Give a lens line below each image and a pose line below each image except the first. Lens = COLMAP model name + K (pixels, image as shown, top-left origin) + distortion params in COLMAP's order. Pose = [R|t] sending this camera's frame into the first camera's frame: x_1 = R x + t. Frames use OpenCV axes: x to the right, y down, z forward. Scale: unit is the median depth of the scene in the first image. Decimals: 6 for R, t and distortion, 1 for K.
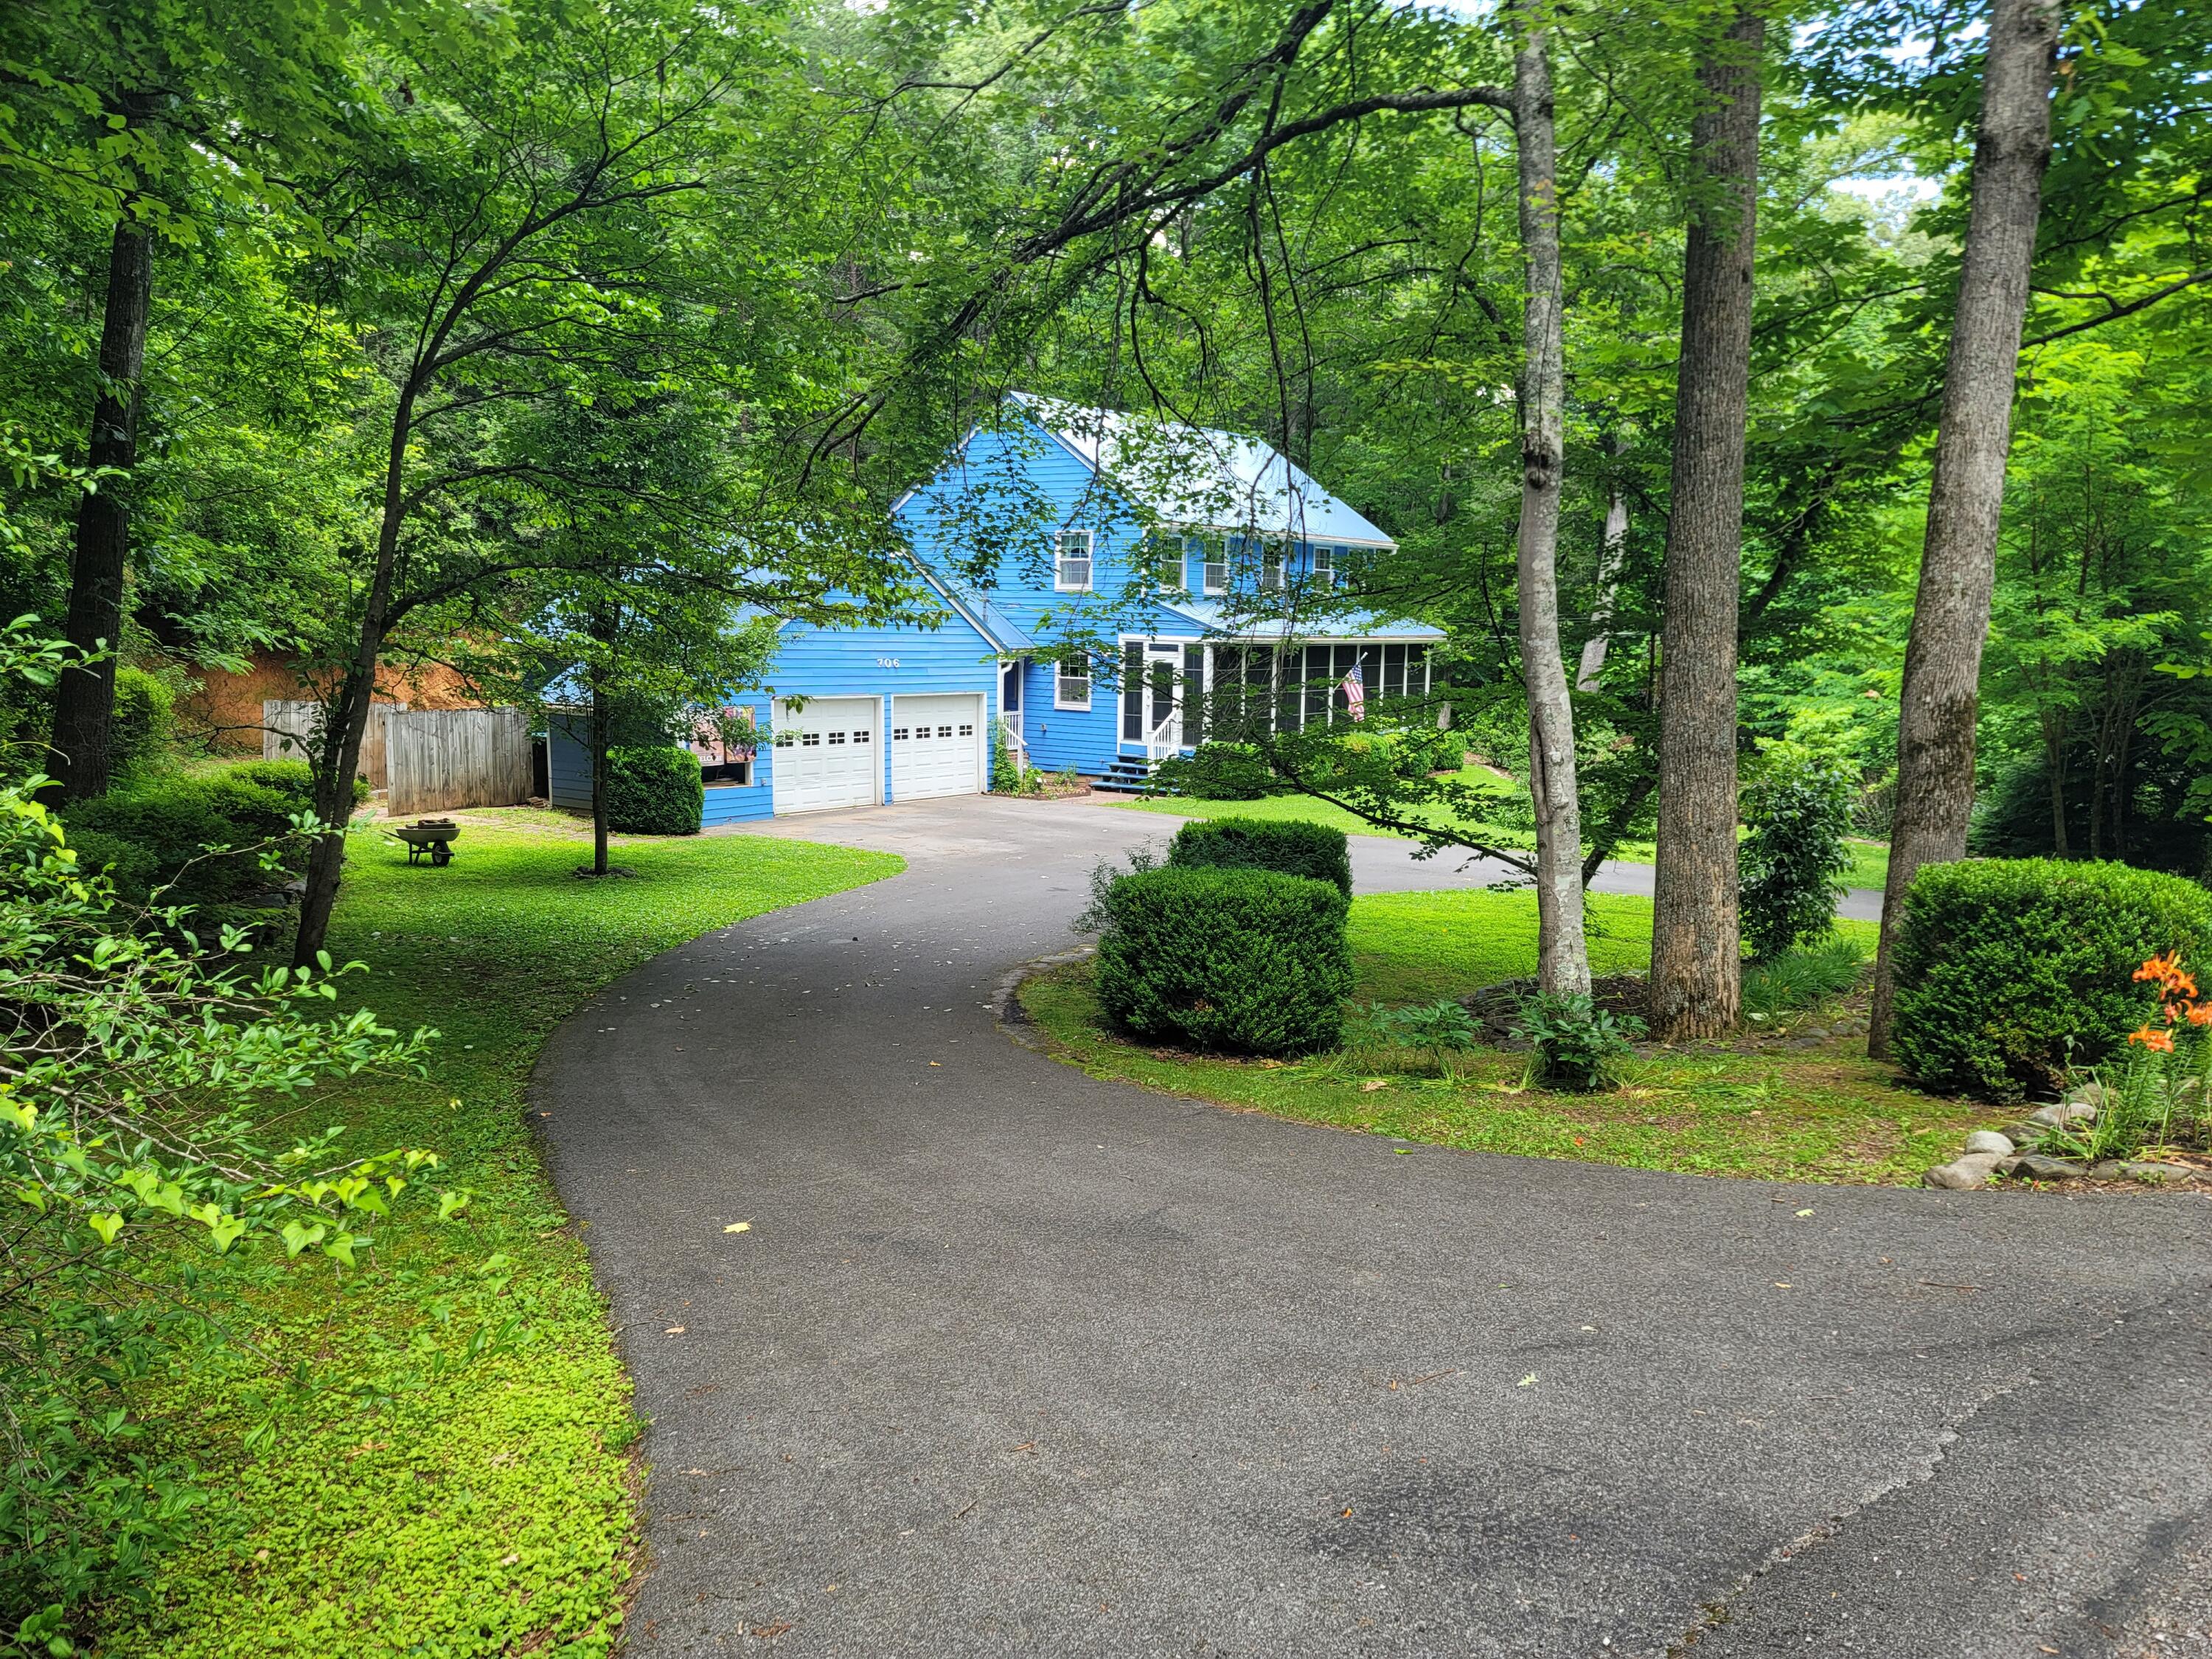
lens RADIAL K [[1614.0, 0, 1107.6], [0, 1614.0, 828.6], [0, 0, 1]] dist [0.015203, 0.001391]
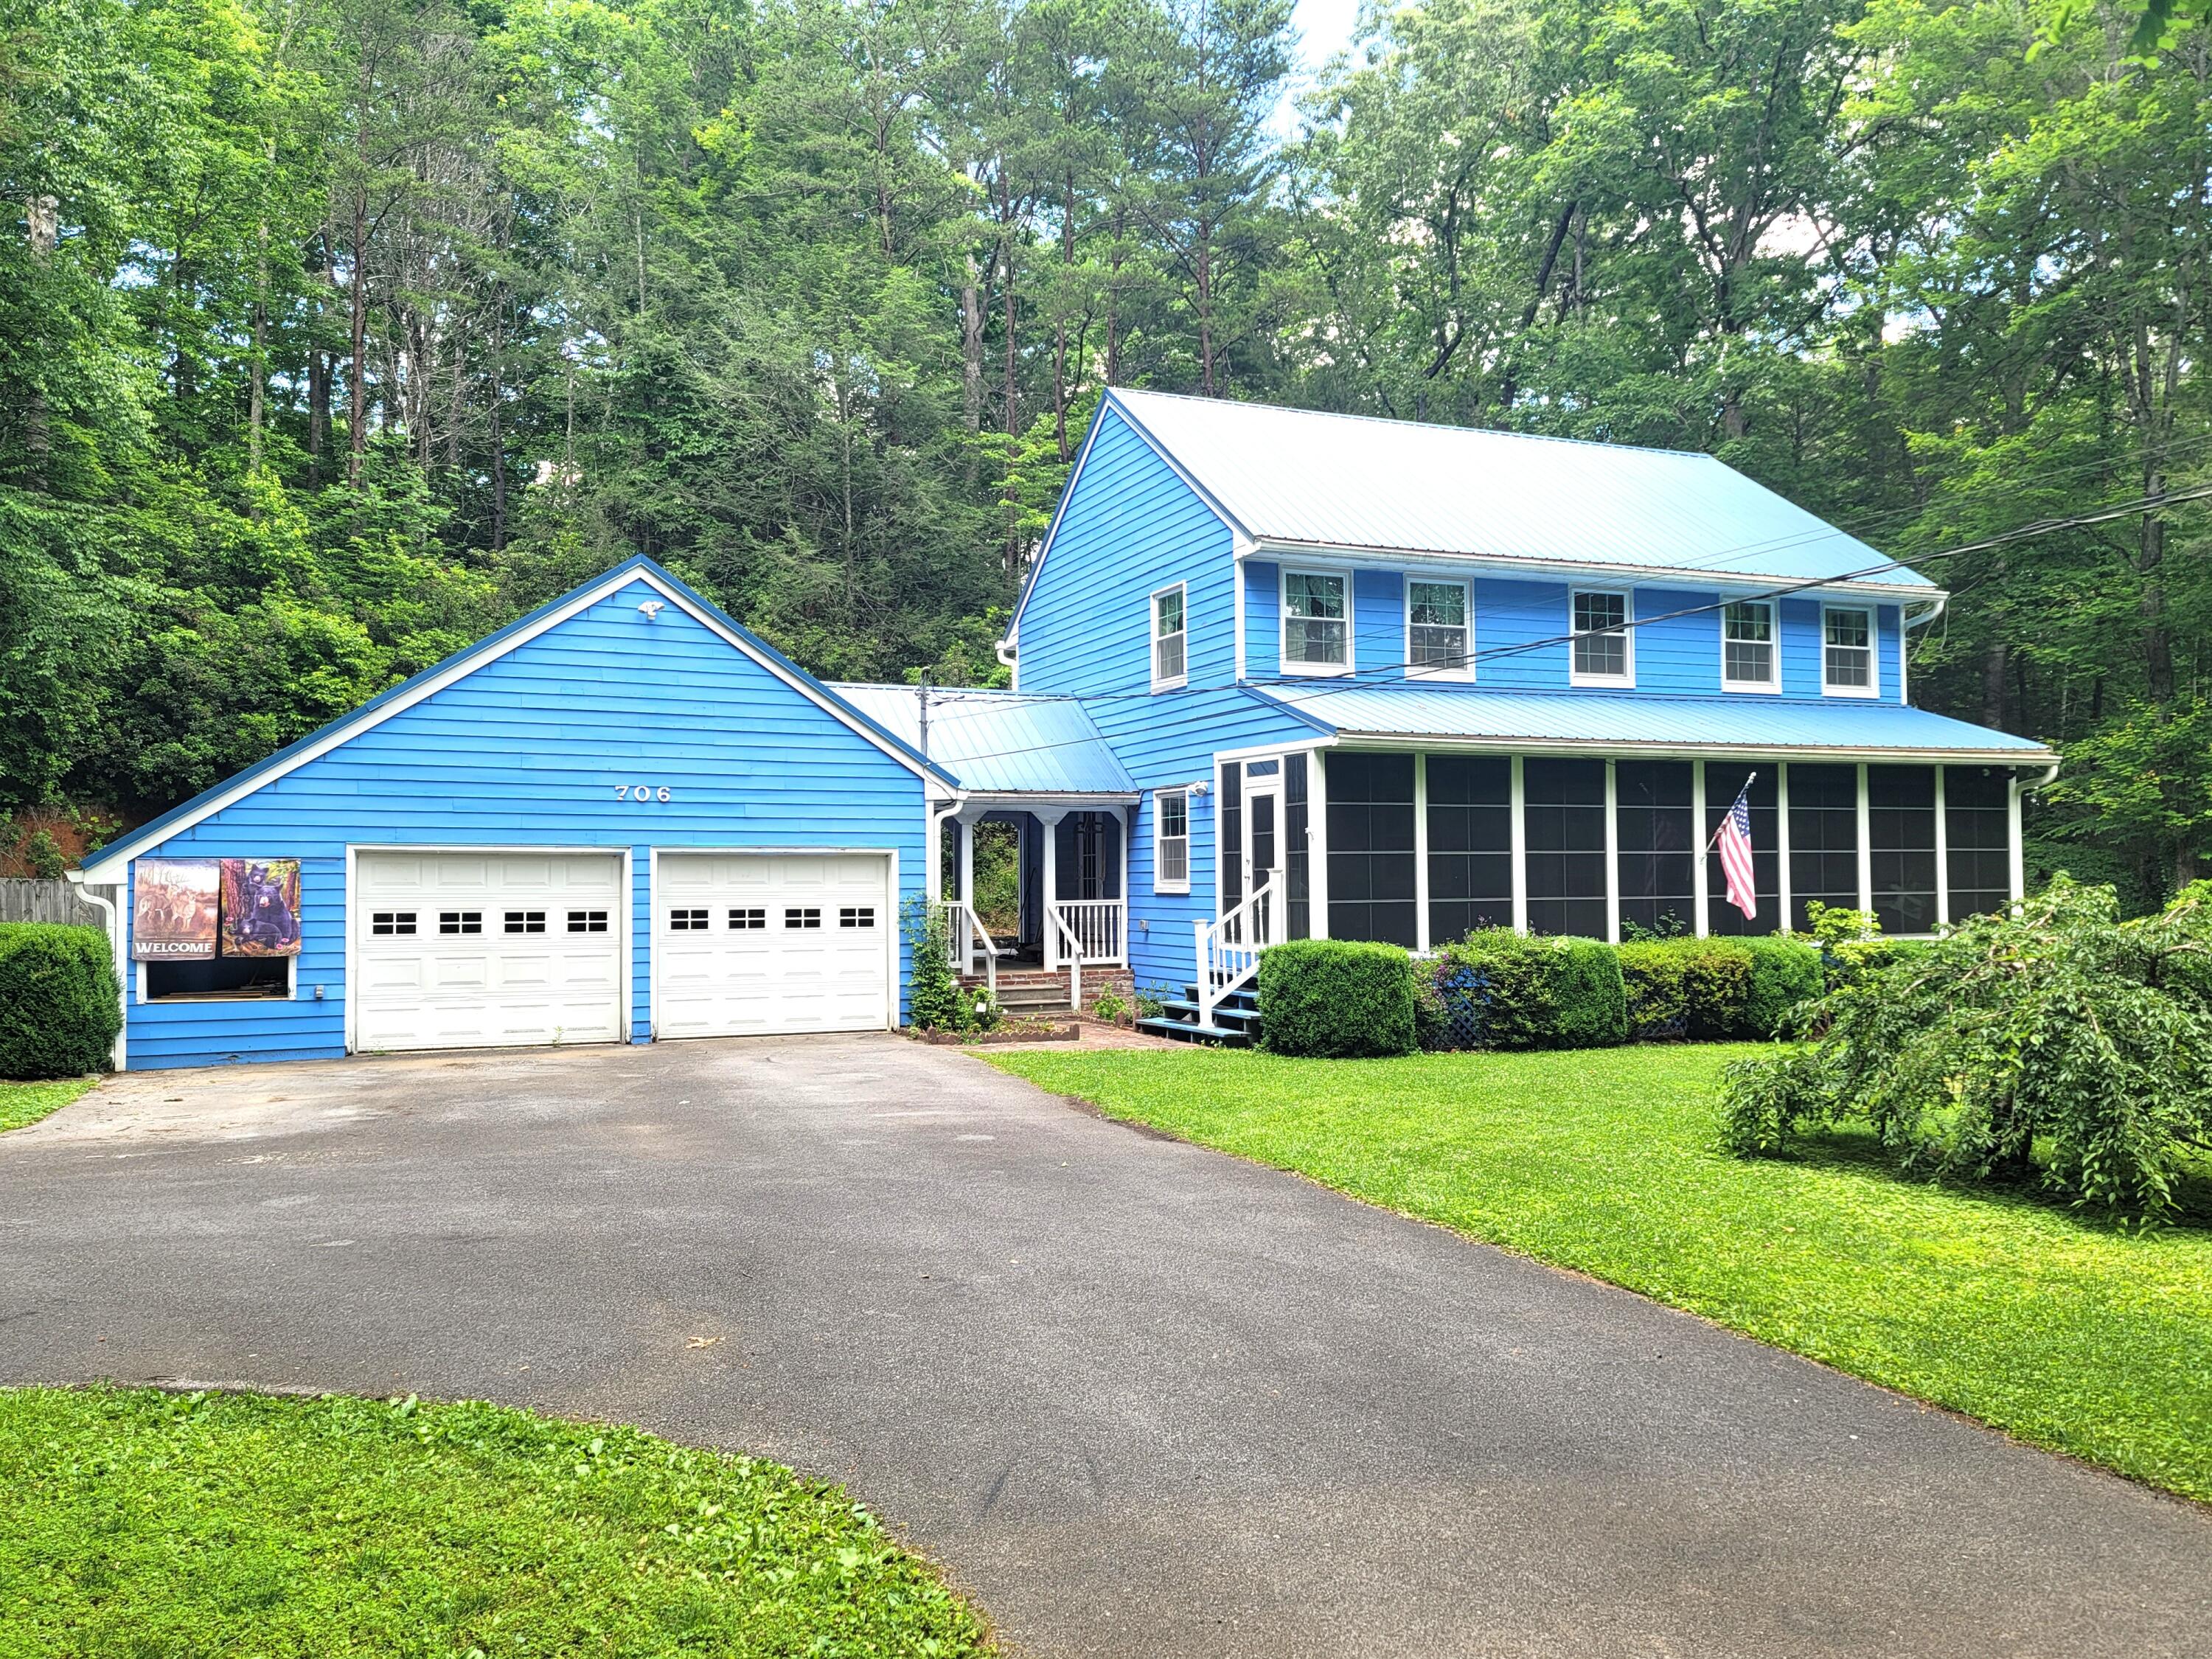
lens RADIAL K [[1614.0, 0, 1102.4], [0, 1614.0, 831.5], [0, 0, 1]] dist [0.015203, 0.001391]
pose [[0.866398, -0.038970, -0.497831, 0.259338], [-0.040789, 0.988096, -0.148335, -0.009446], [0.497685, 0.148823, 0.854495, 0.526979]]
